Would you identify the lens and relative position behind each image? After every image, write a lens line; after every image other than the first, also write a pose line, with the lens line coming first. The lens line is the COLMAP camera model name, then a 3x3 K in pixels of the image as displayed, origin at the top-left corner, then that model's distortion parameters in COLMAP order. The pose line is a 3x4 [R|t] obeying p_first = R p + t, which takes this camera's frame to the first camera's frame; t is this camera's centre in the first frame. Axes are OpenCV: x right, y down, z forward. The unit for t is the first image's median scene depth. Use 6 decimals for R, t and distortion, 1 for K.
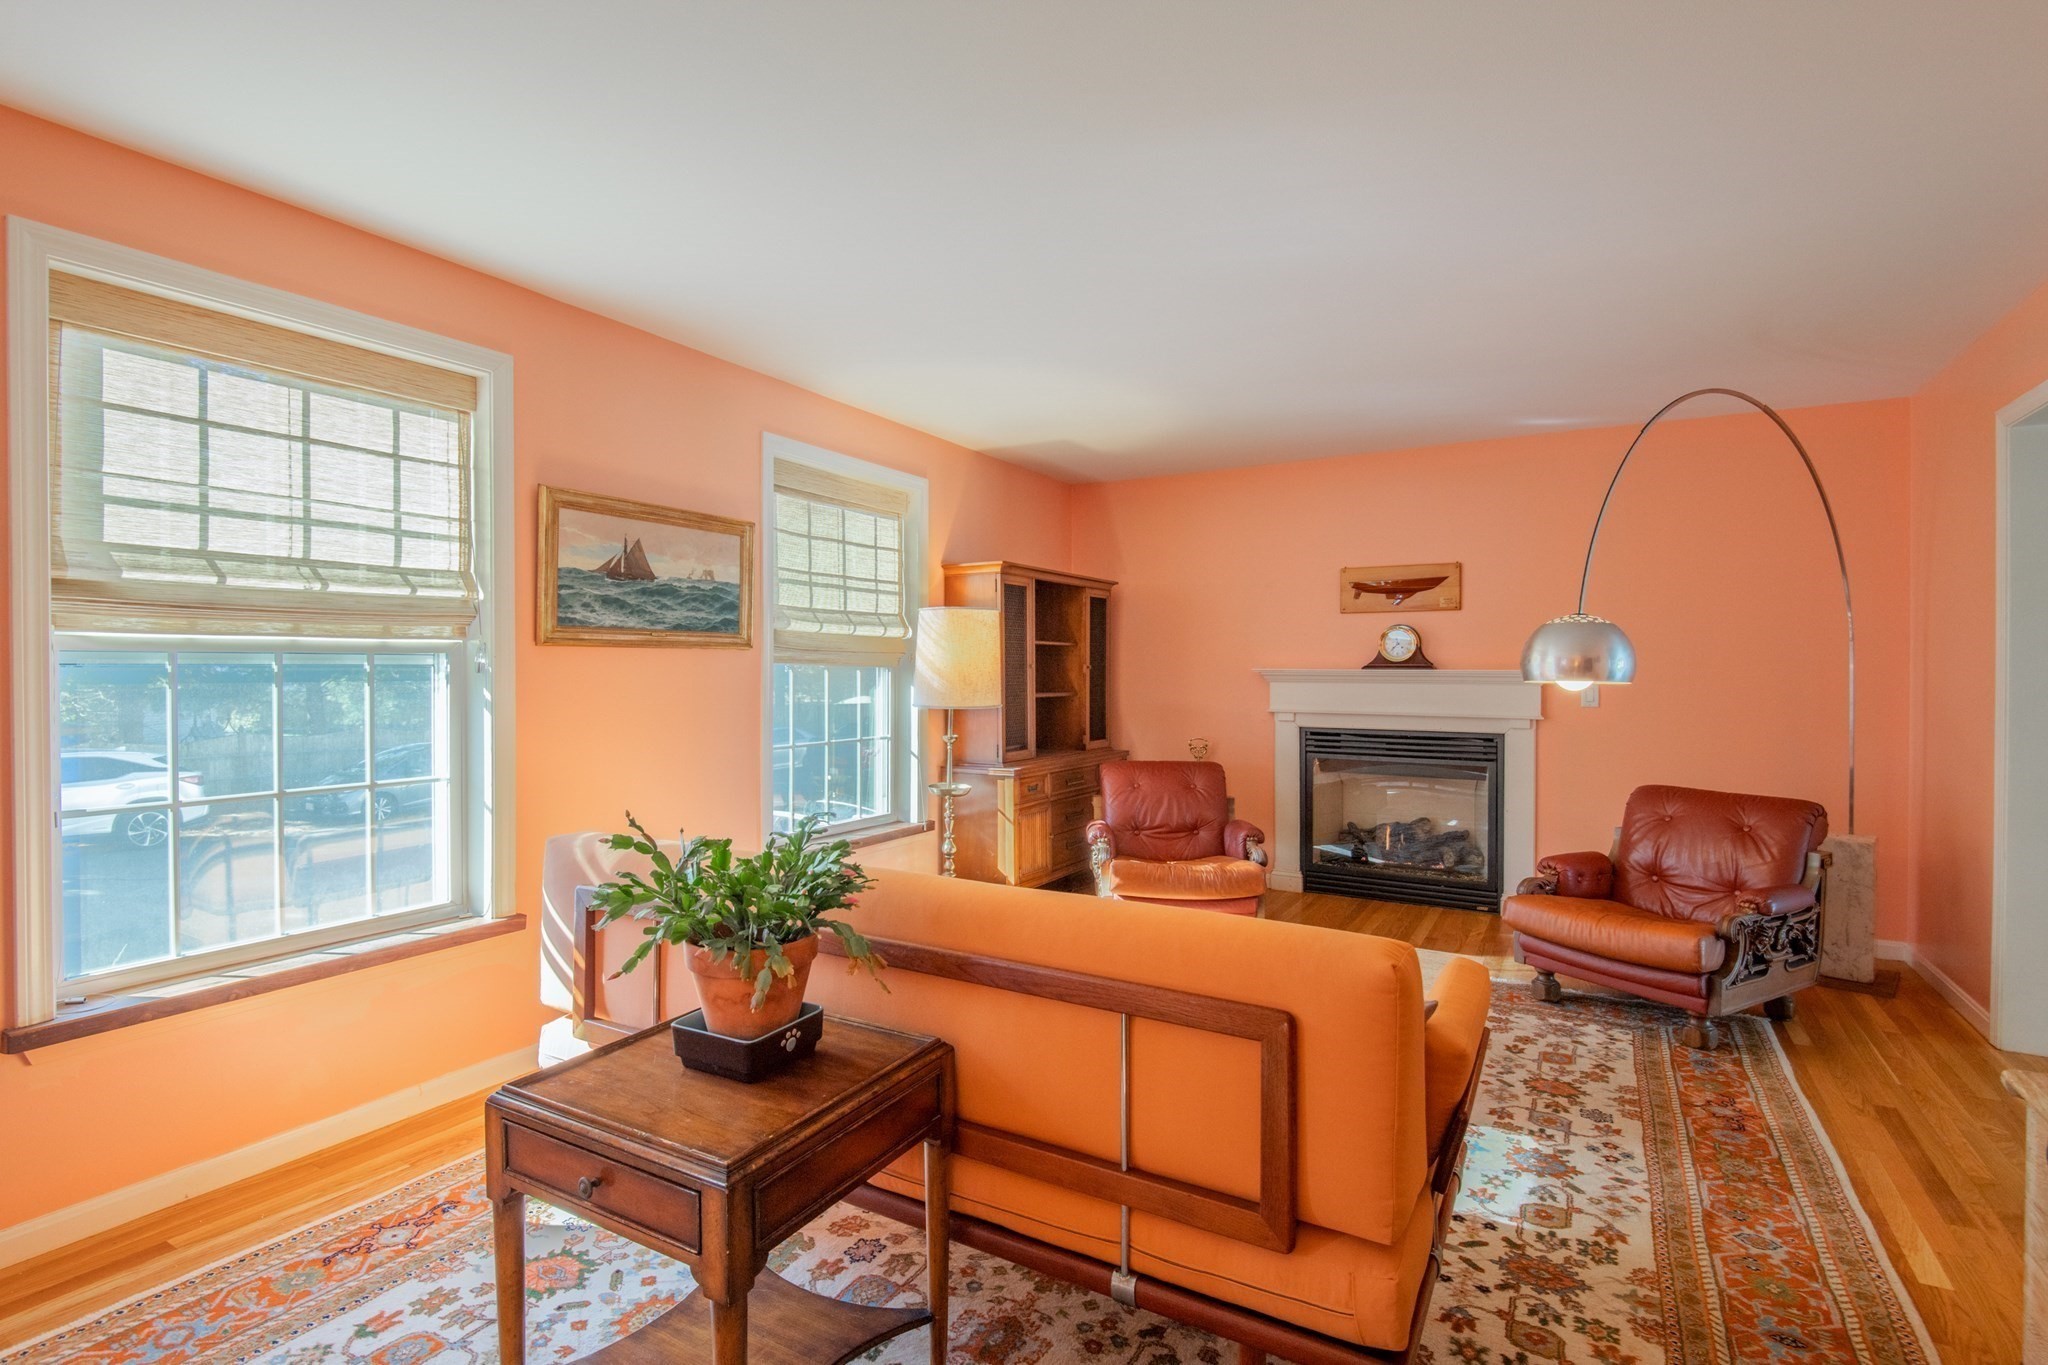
lens RADIAL K [[1025.9, 0, 974.4], [0, 1025.9, 680.3], [0, 0, 1]] dist [-0.001019, -0.000031]
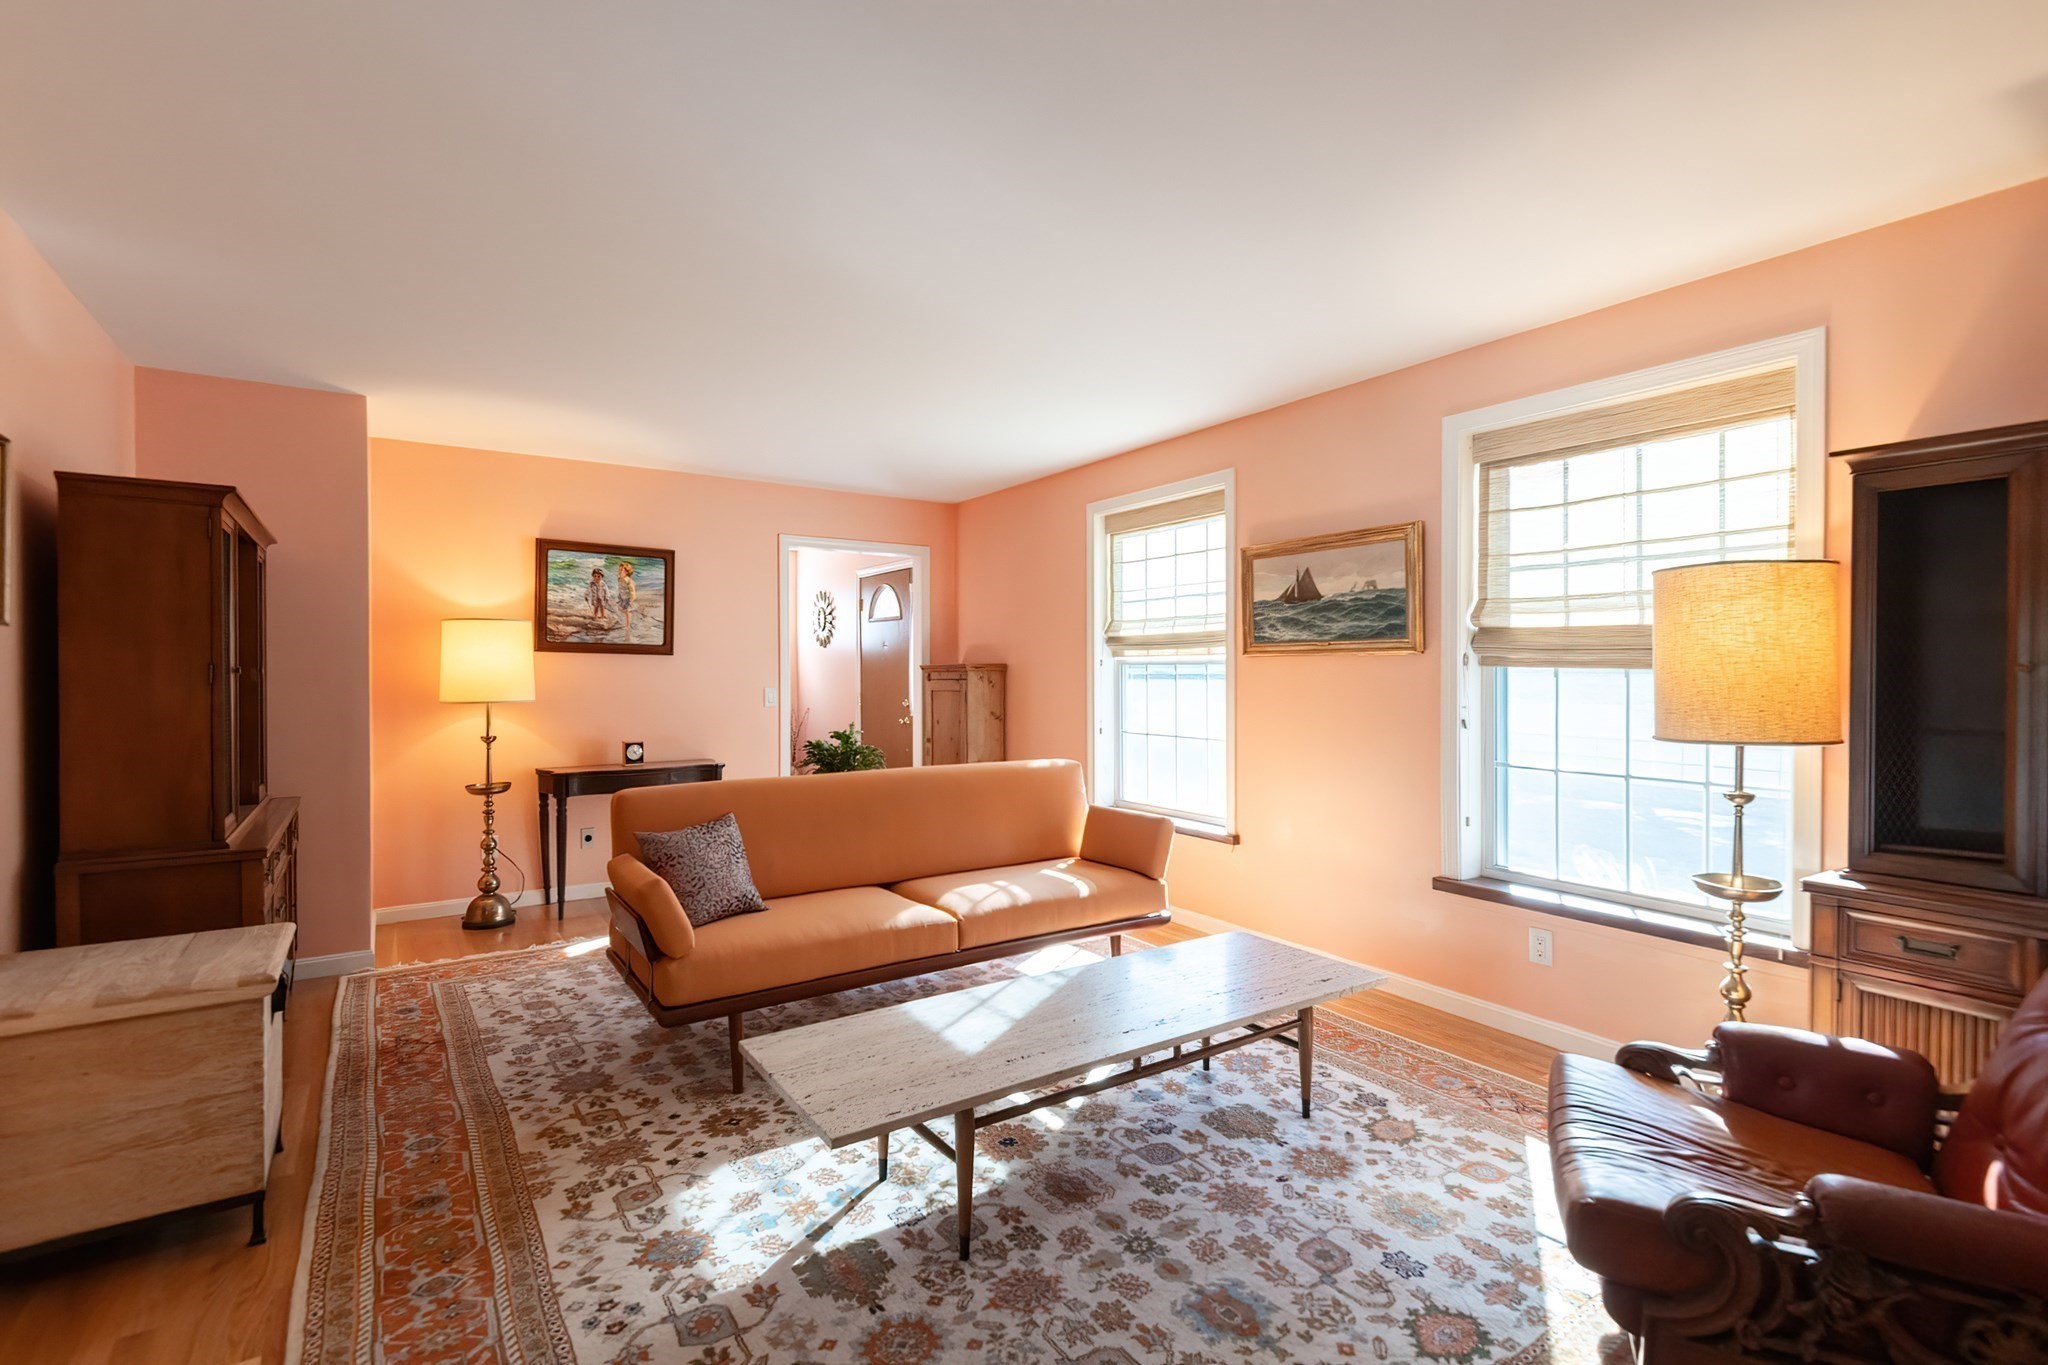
lens RADIAL K [[917.7, 0, 1024.0], [0, 917.7, 682.5], [0, 0, 1]] dist [0.031954, -0.022173]
pose [[-0.417786, 0.003109, -0.908540, 1.167533], [-0.014880, 0.999837, 0.010264, -0.008009], [0.908424, 0.017807, -0.417672, 1.631755]]
